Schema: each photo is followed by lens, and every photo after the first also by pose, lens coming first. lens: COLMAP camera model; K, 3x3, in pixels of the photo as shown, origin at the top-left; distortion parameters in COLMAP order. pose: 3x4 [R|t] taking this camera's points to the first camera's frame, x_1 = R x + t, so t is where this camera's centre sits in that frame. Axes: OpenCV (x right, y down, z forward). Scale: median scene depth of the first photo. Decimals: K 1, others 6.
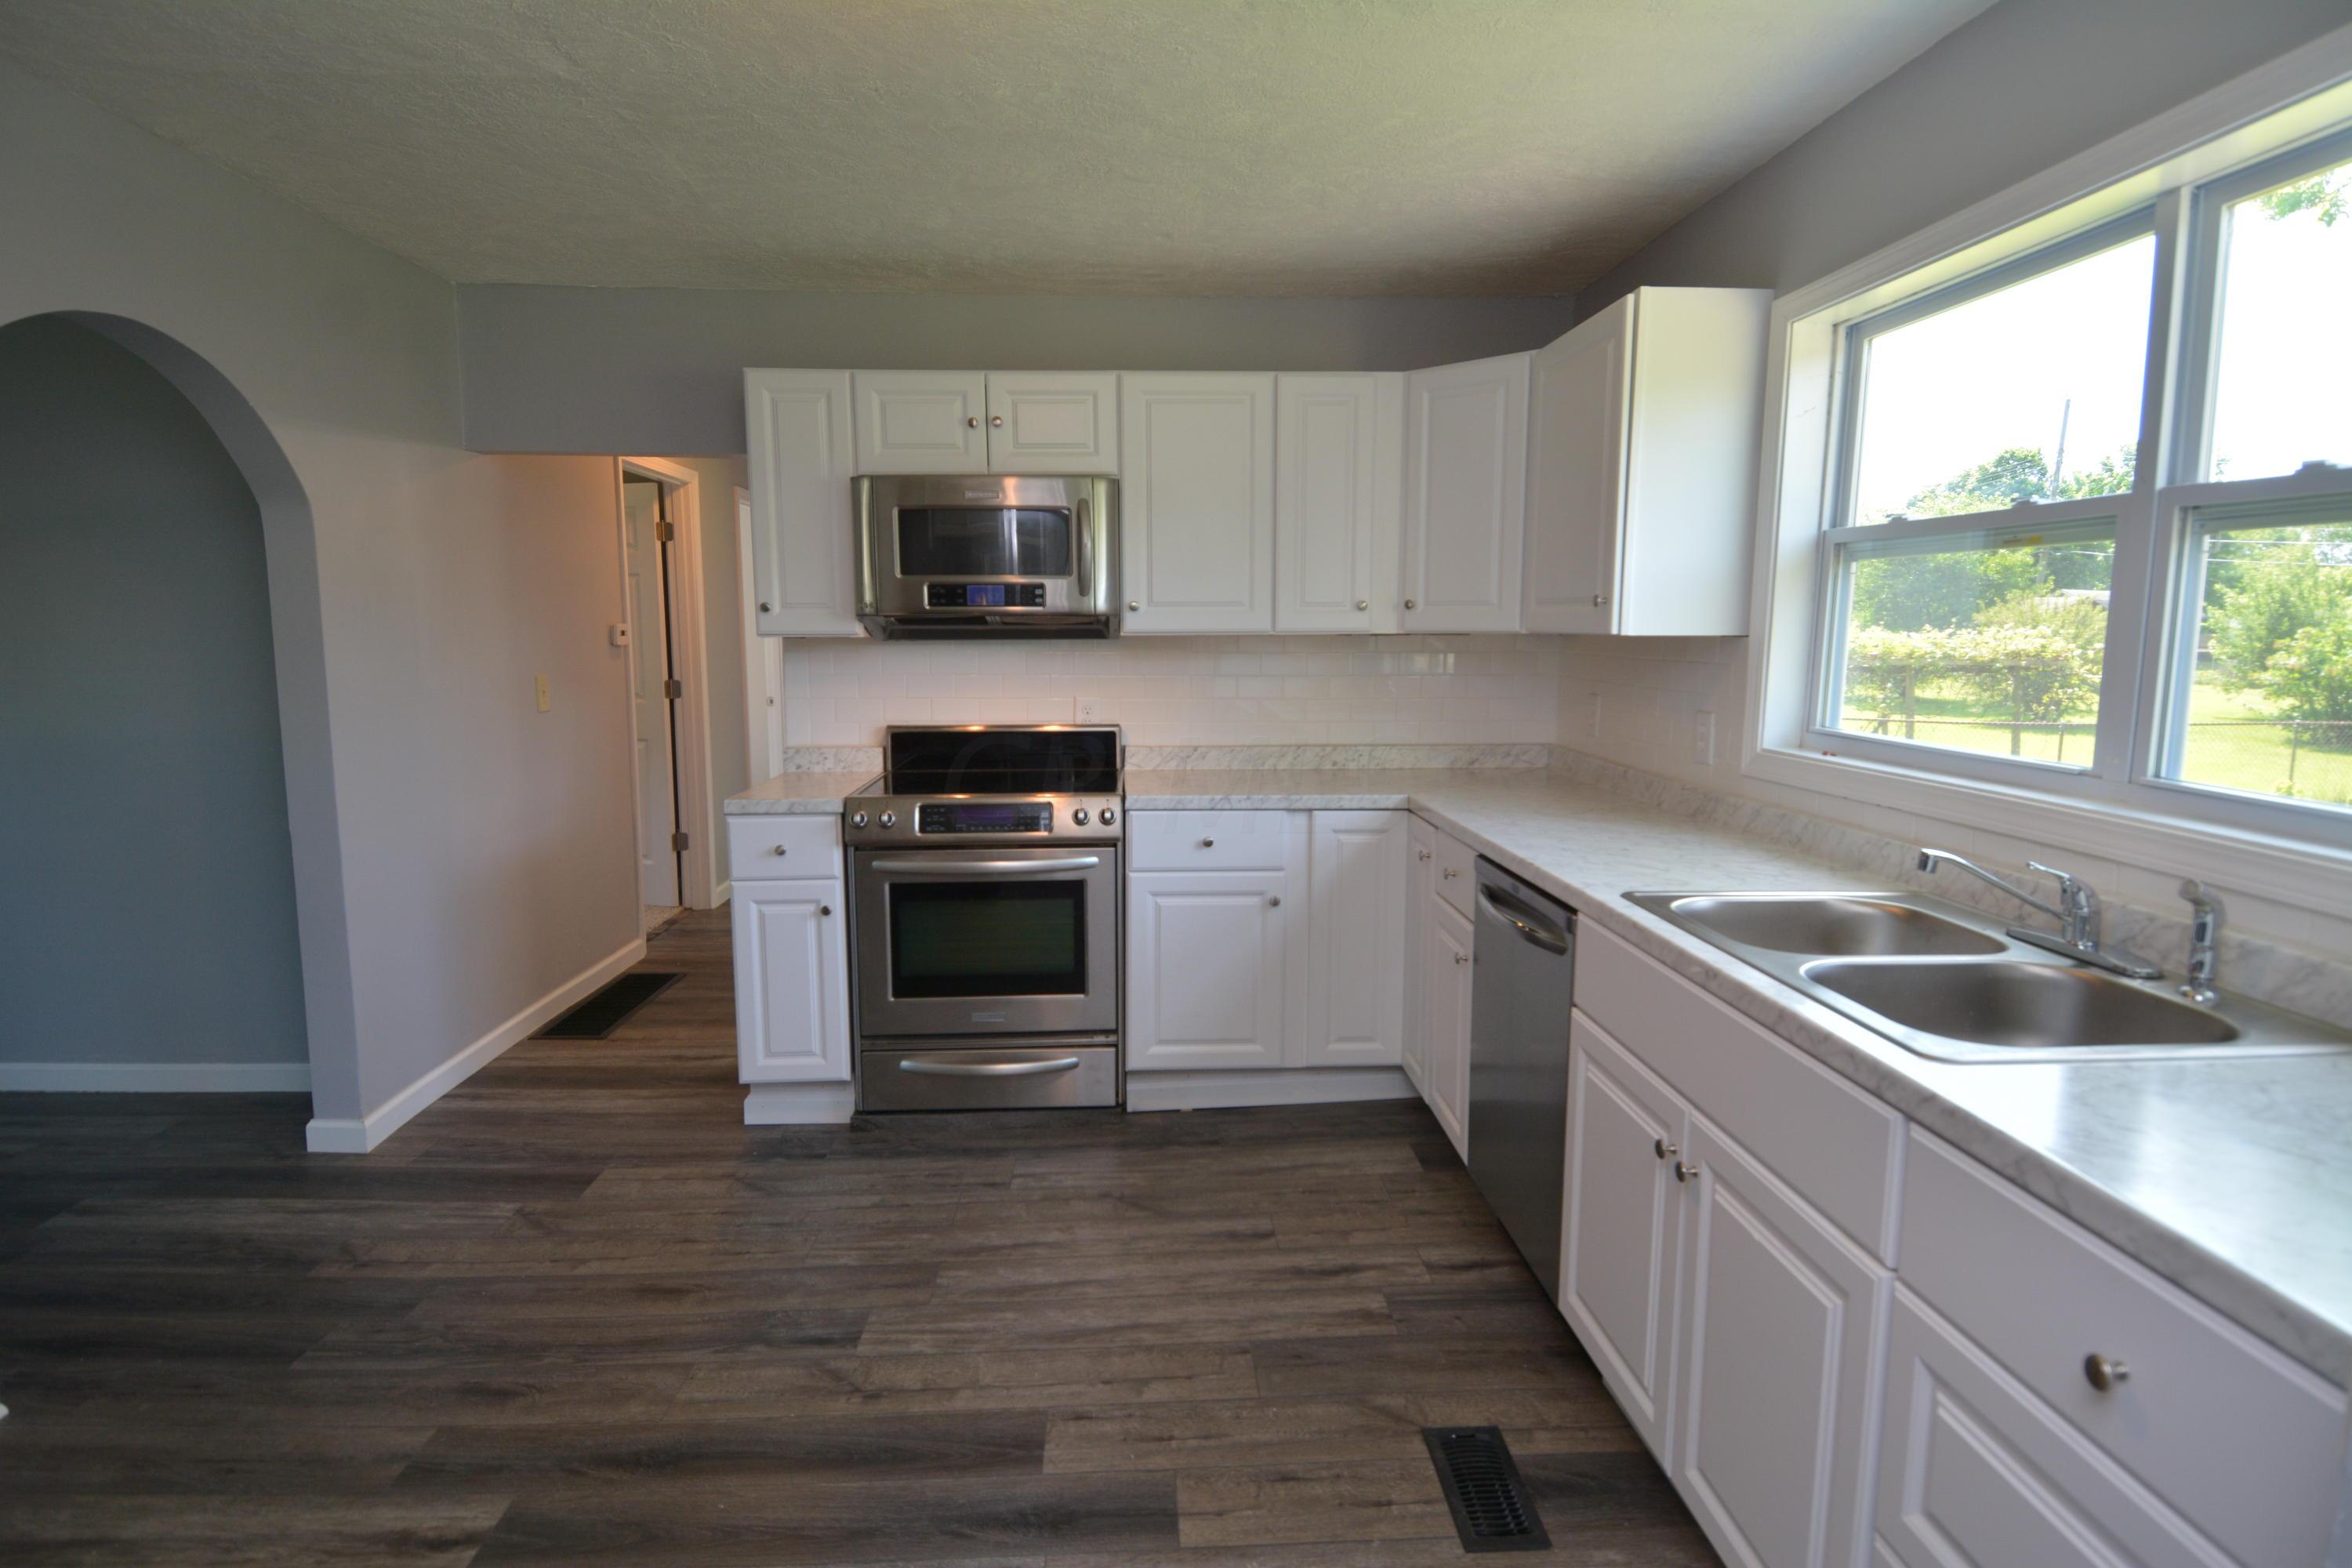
lens RADIAL K [[1227.1, 0, 1176.7], [0, 1227.1, 768.4], [0, 0, 1]] dist [0.033538, -0.036729]
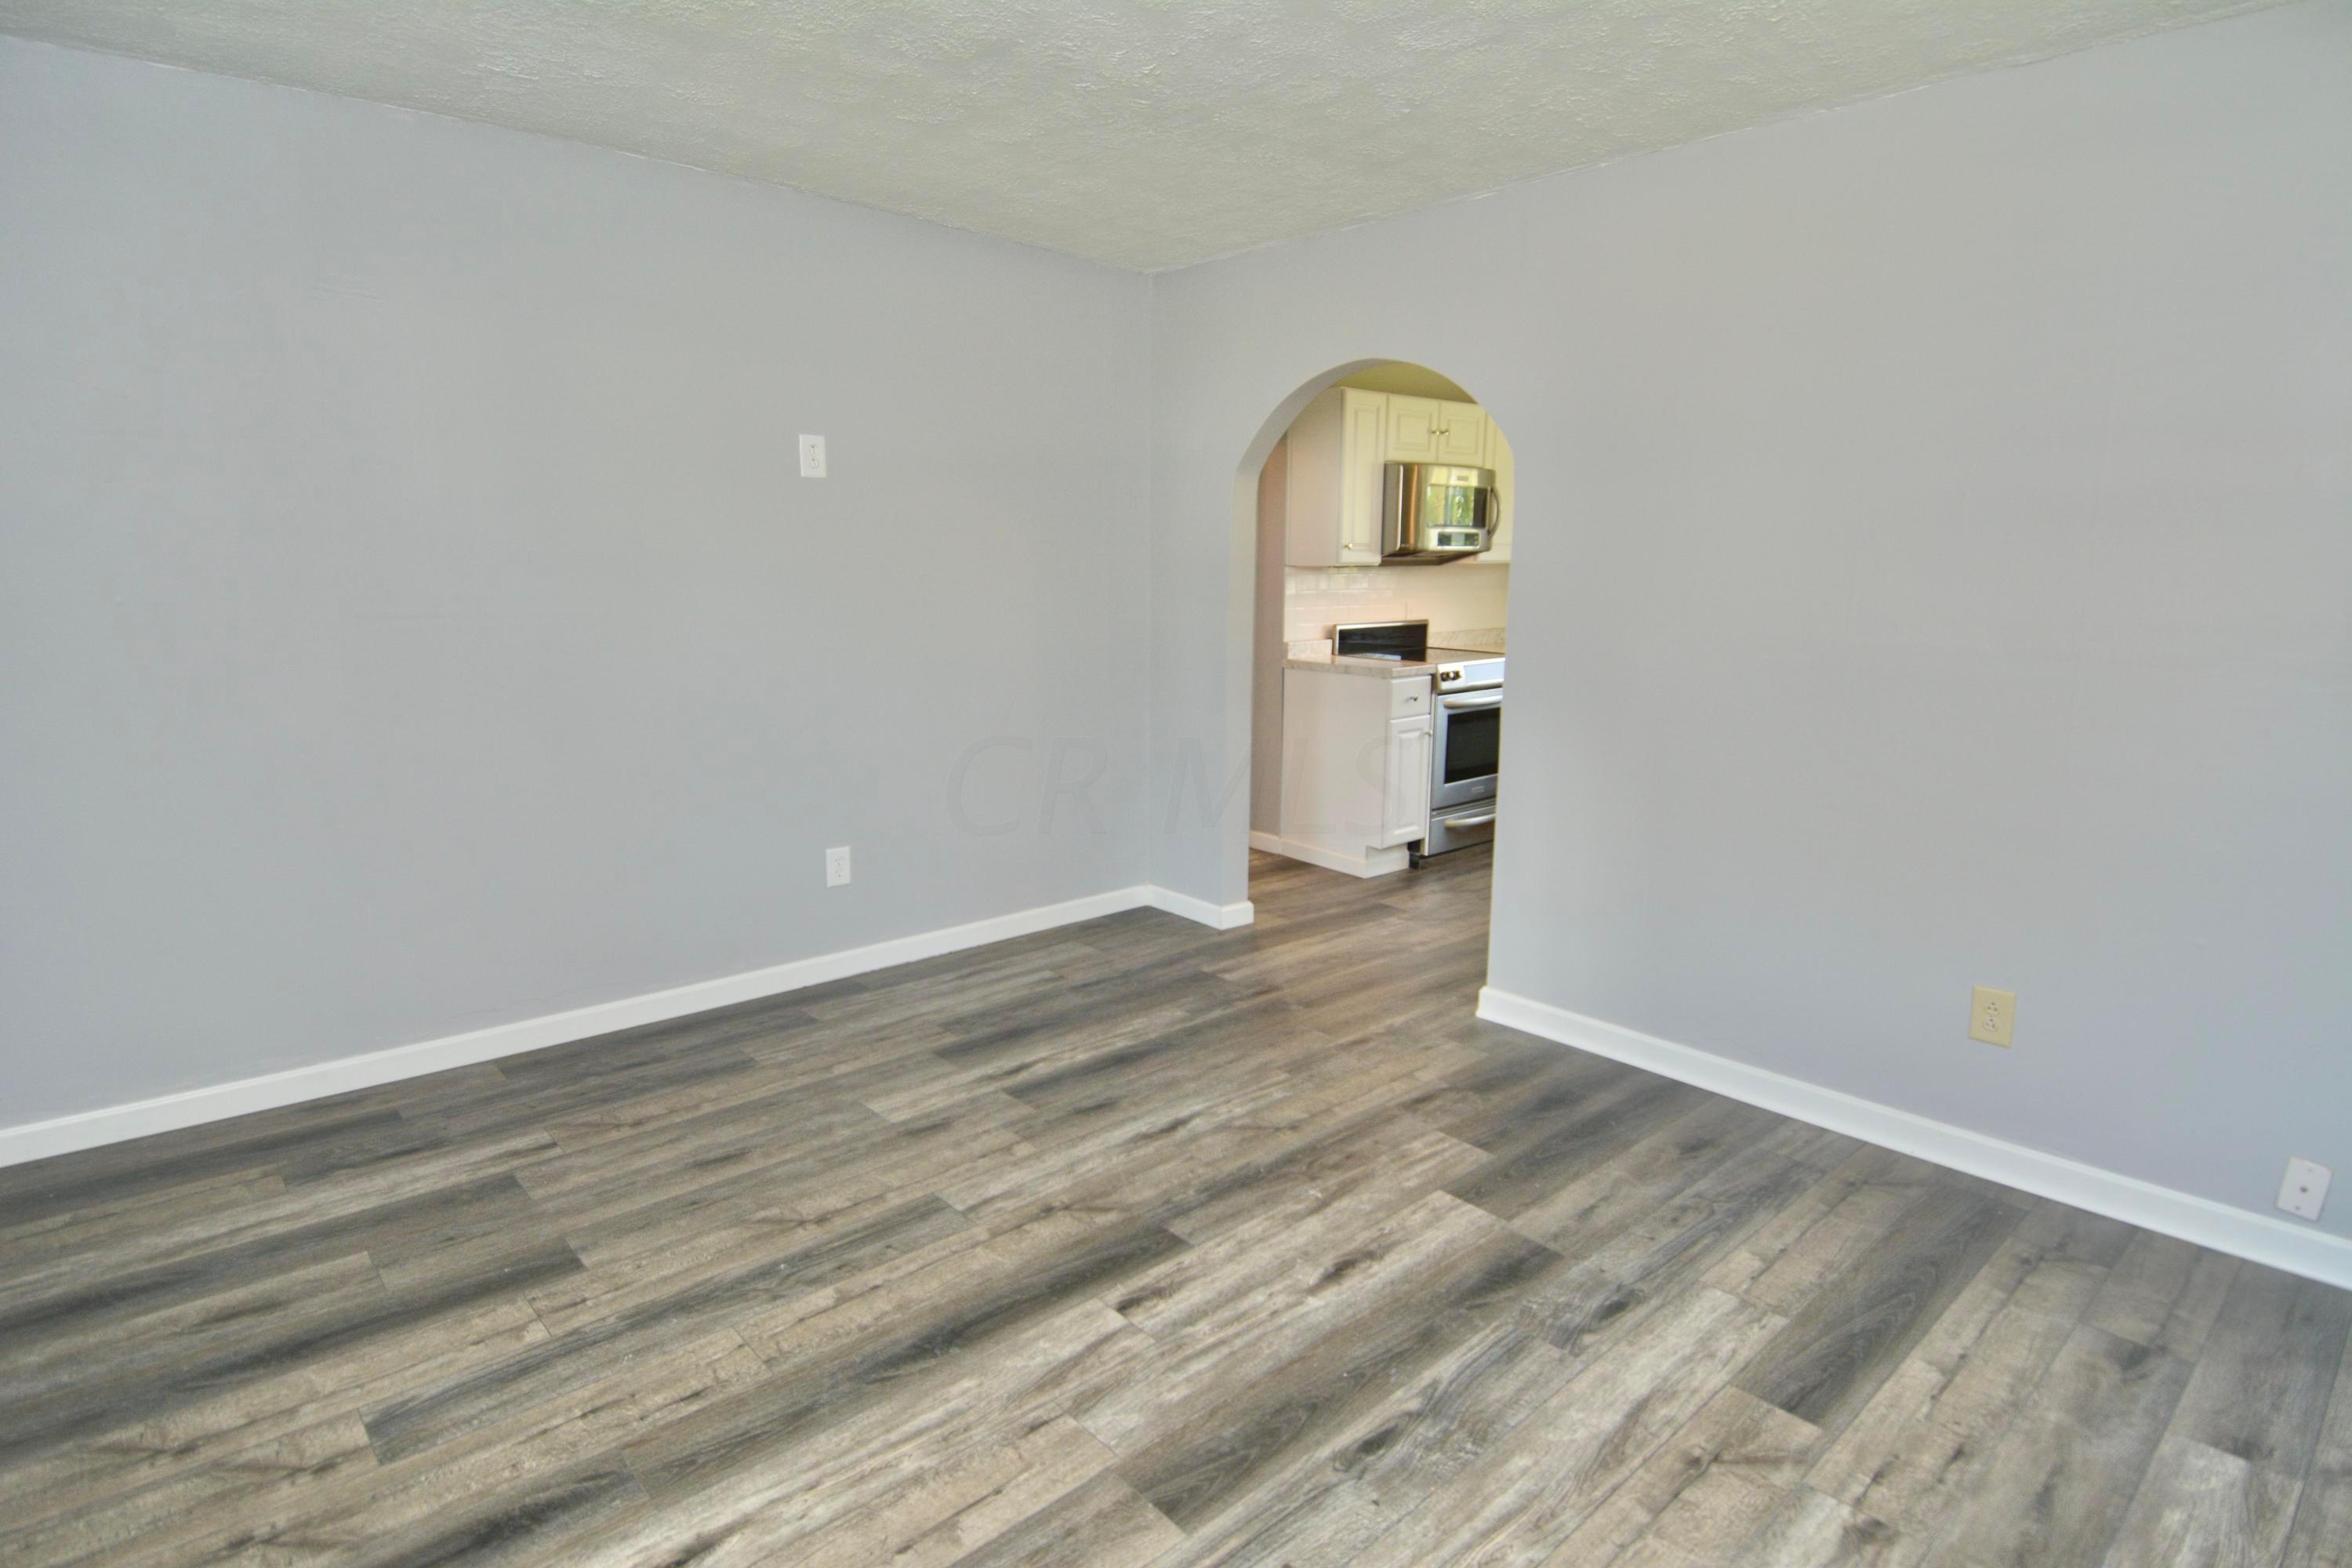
lens RADIAL K [[1227.1, 0, 1180.0], [0, 1227.1, 769.8], [0, 0, 1]] dist [0.033538, -0.036729]
pose [[0.768814, -0.104407, 0.630892, -1.573524], [0.063243, 0.994159, 0.087456, -0.000451], [-0.636338, -0.027338, 0.770926, -0.055564]]
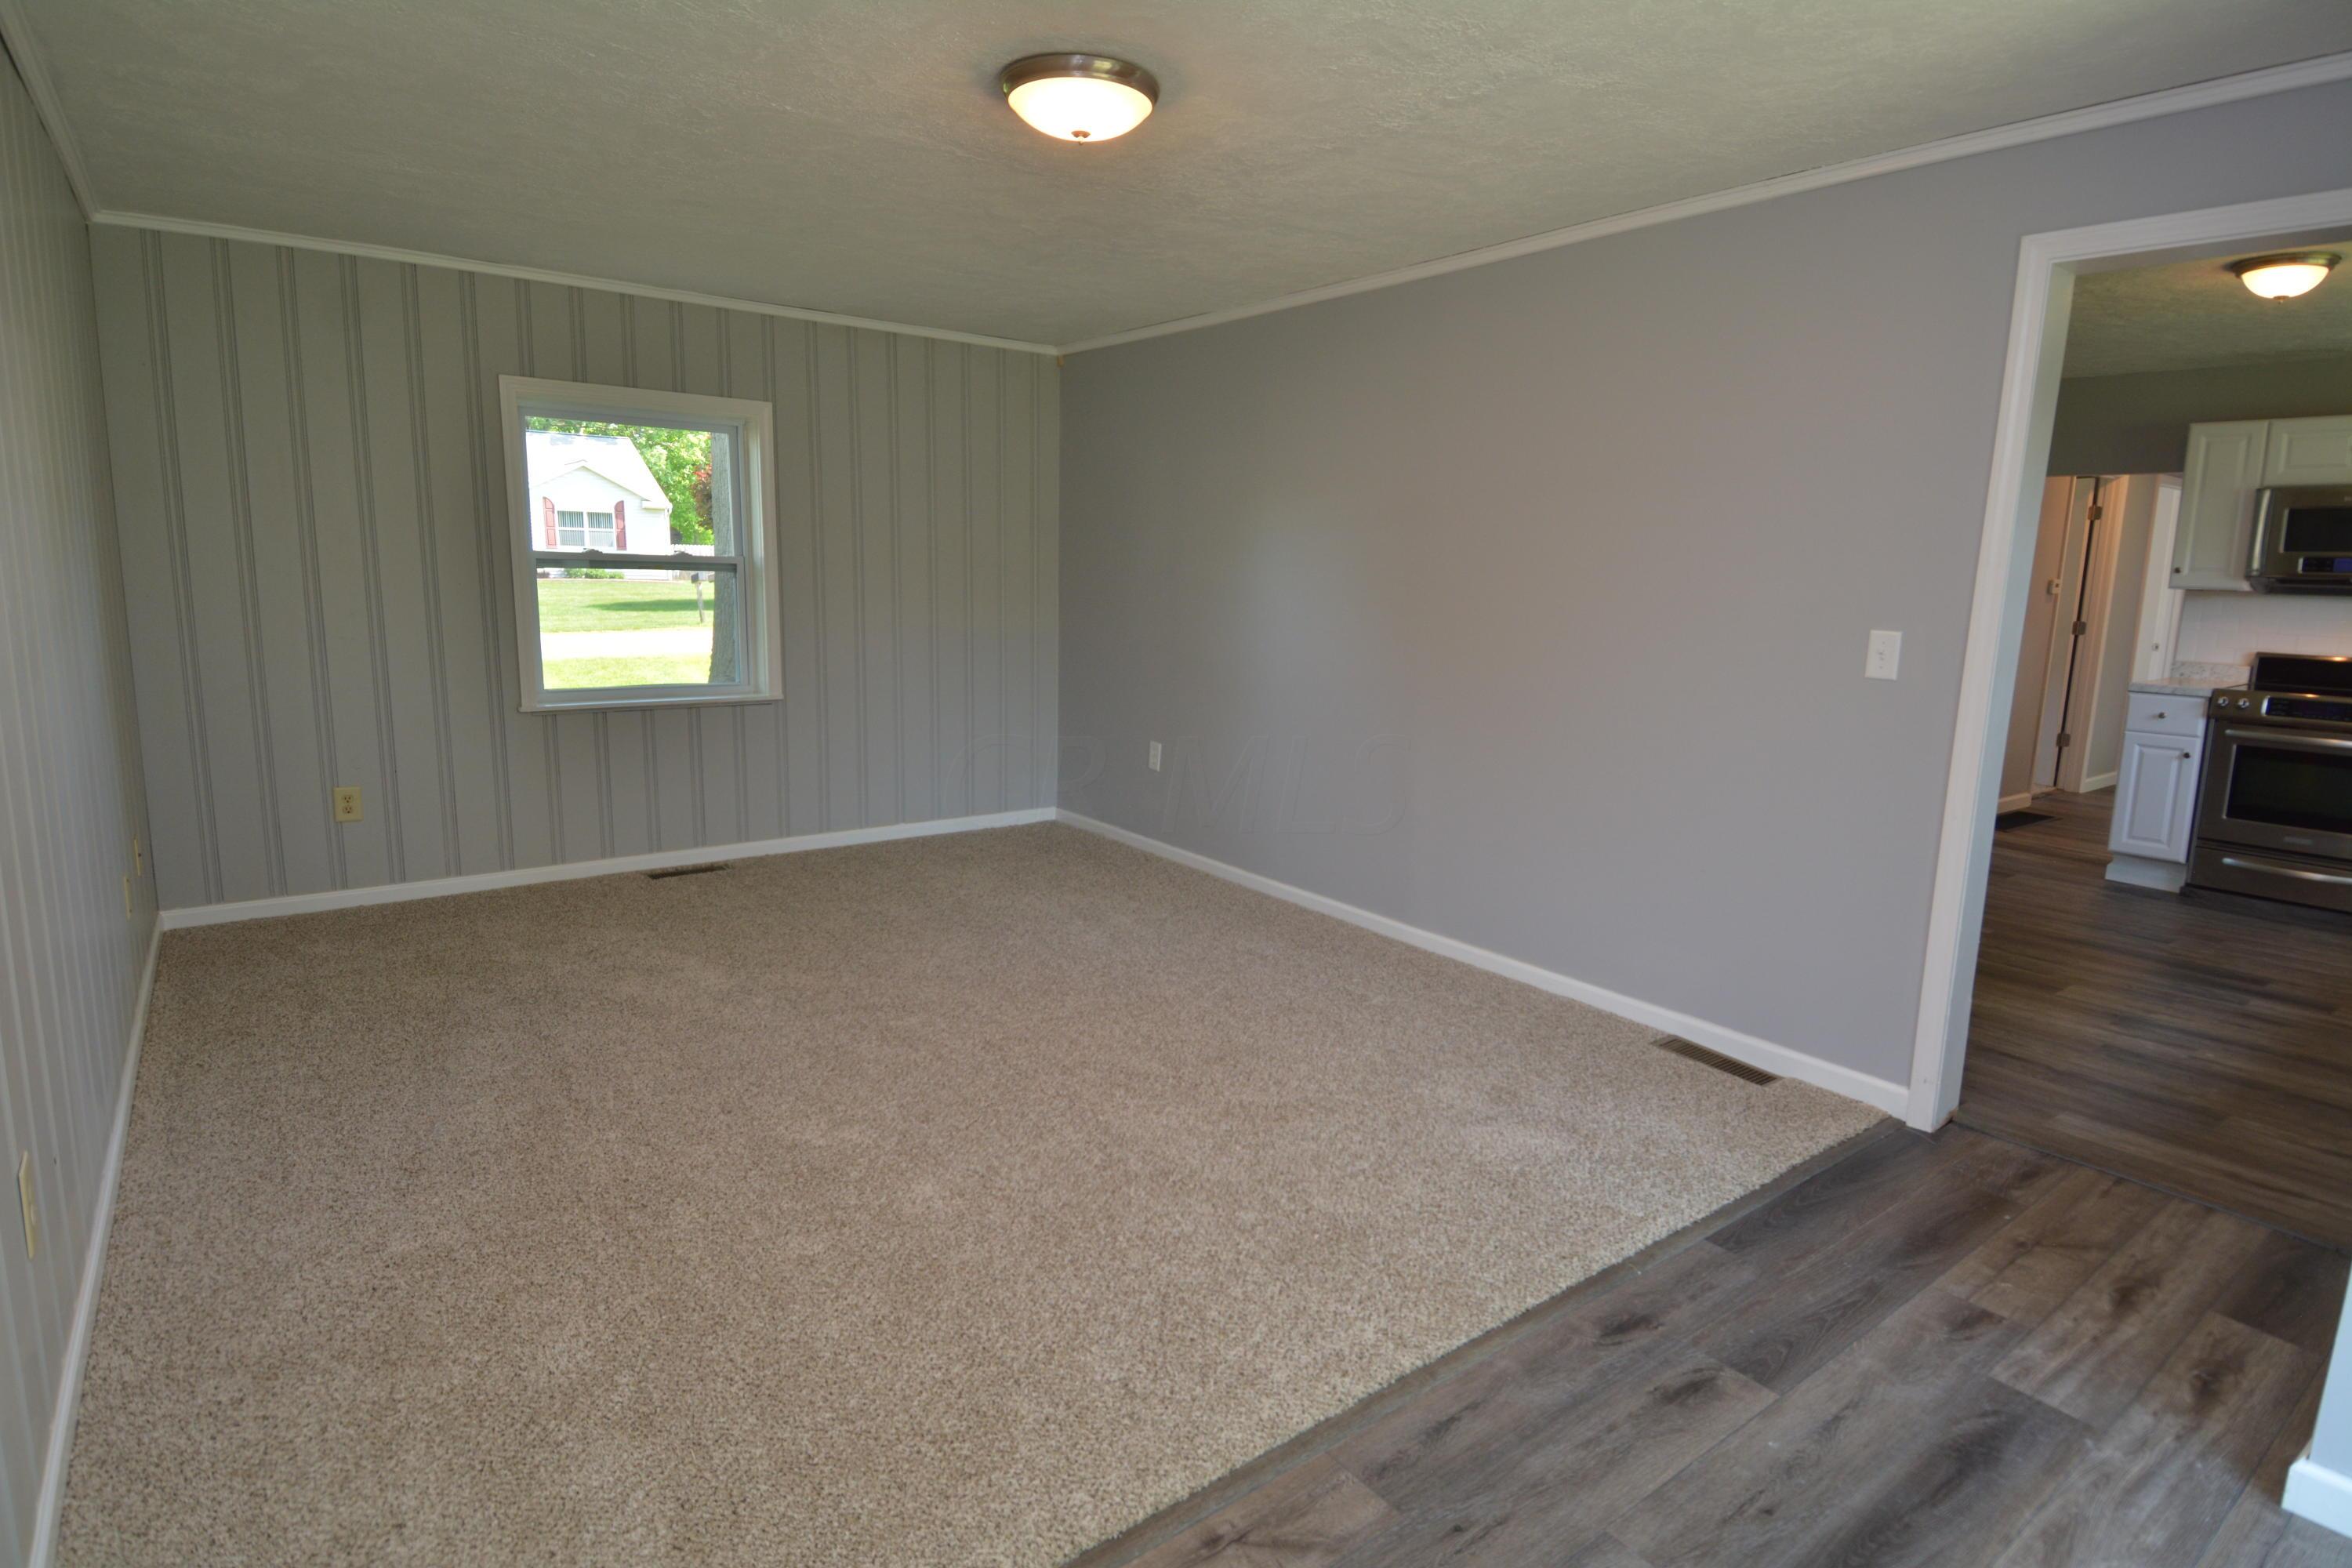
lens RADIAL K [[1227.1, 0, 1207.1], [0, 1227.1, 769.4], [0, 0, 1]] dist [0.033538, -0.036729]
pose [[0.570366, 0.146585, -0.808205, 0.306561], [-0.117651, 0.988381, 0.096235, 0.129209], [0.812921, 0.040197, 0.580985, -1.029411]]
